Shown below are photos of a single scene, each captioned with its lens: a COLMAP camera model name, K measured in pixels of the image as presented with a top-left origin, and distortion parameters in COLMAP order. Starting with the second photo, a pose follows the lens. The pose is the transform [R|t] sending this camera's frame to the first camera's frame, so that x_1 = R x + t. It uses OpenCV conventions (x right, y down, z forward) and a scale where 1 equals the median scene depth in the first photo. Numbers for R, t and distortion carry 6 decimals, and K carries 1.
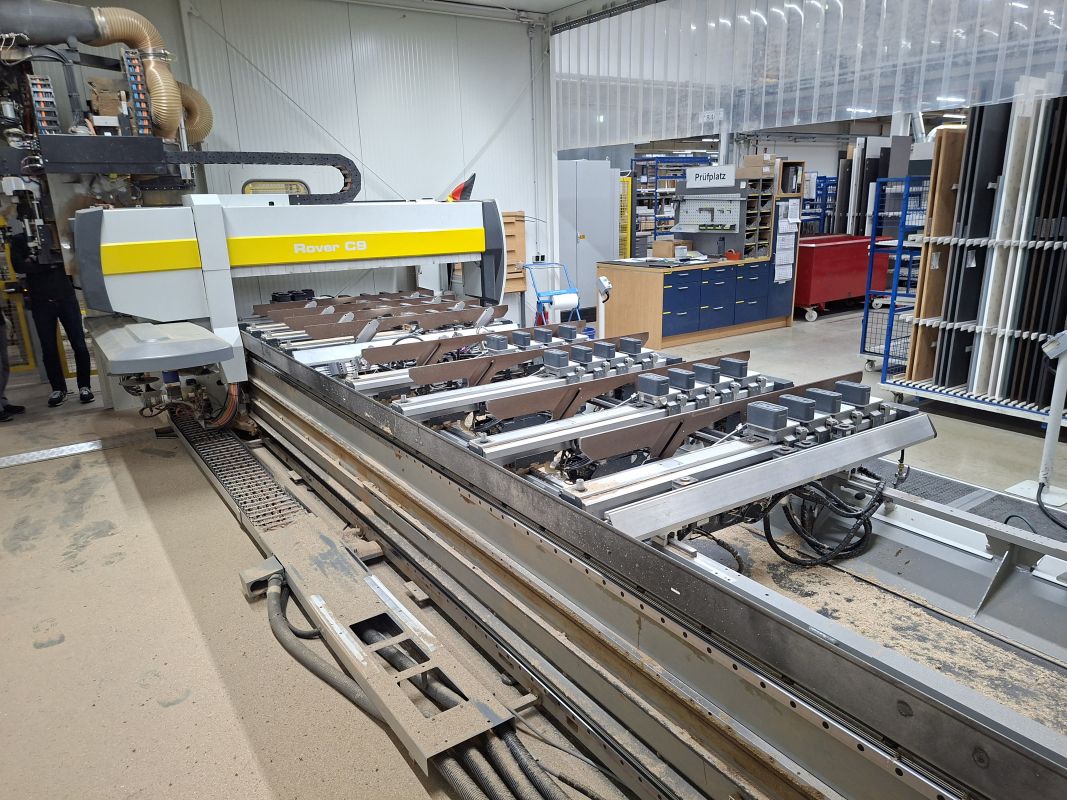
lens RADIAL K [[743.0, 0, 525.4], [0, 743.0, 402.3], [0, 0, 1]] dist [0.098871, -0.117995]
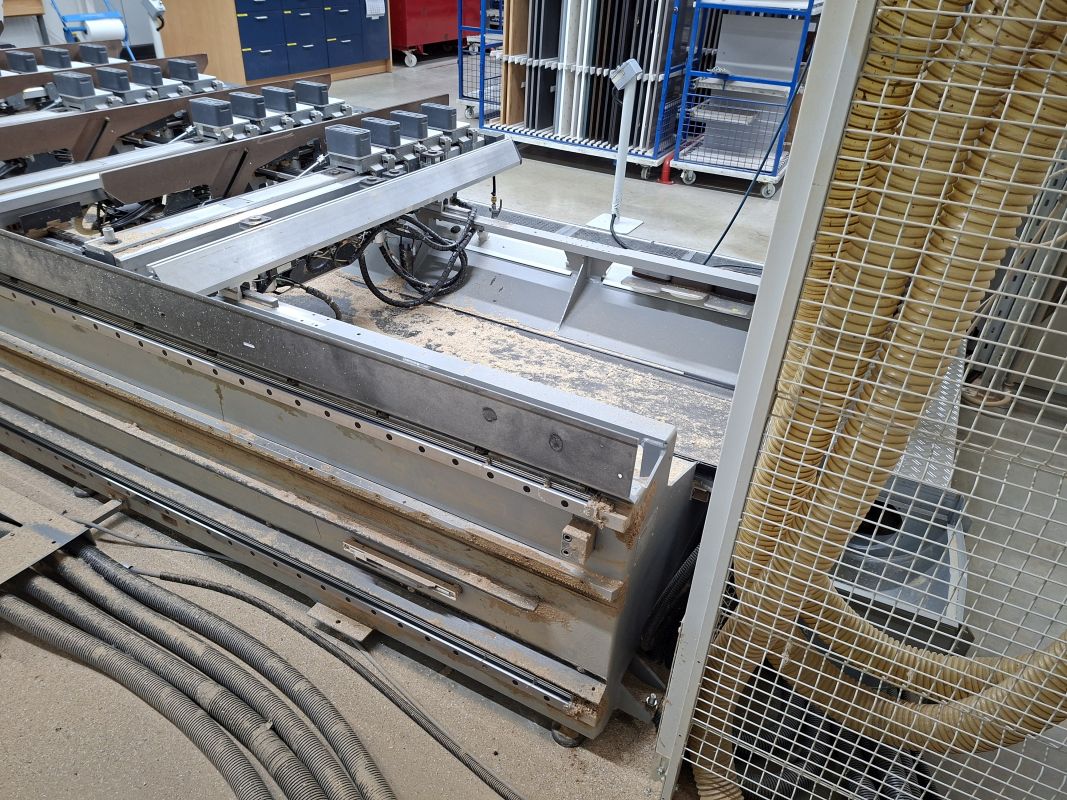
lens RADIAL K [[743.0, 0, 525.4], [0, 743.0, 402.3], [0, 0, 1]] dist [0.098871, -0.117995]
pose [[0.885400, -0.187266, 0.425440, 0.074658], [0.059695, 0.953487, 0.295464, 0.059417], [-0.460982, -0.236207, 0.855396, 0.086527]]
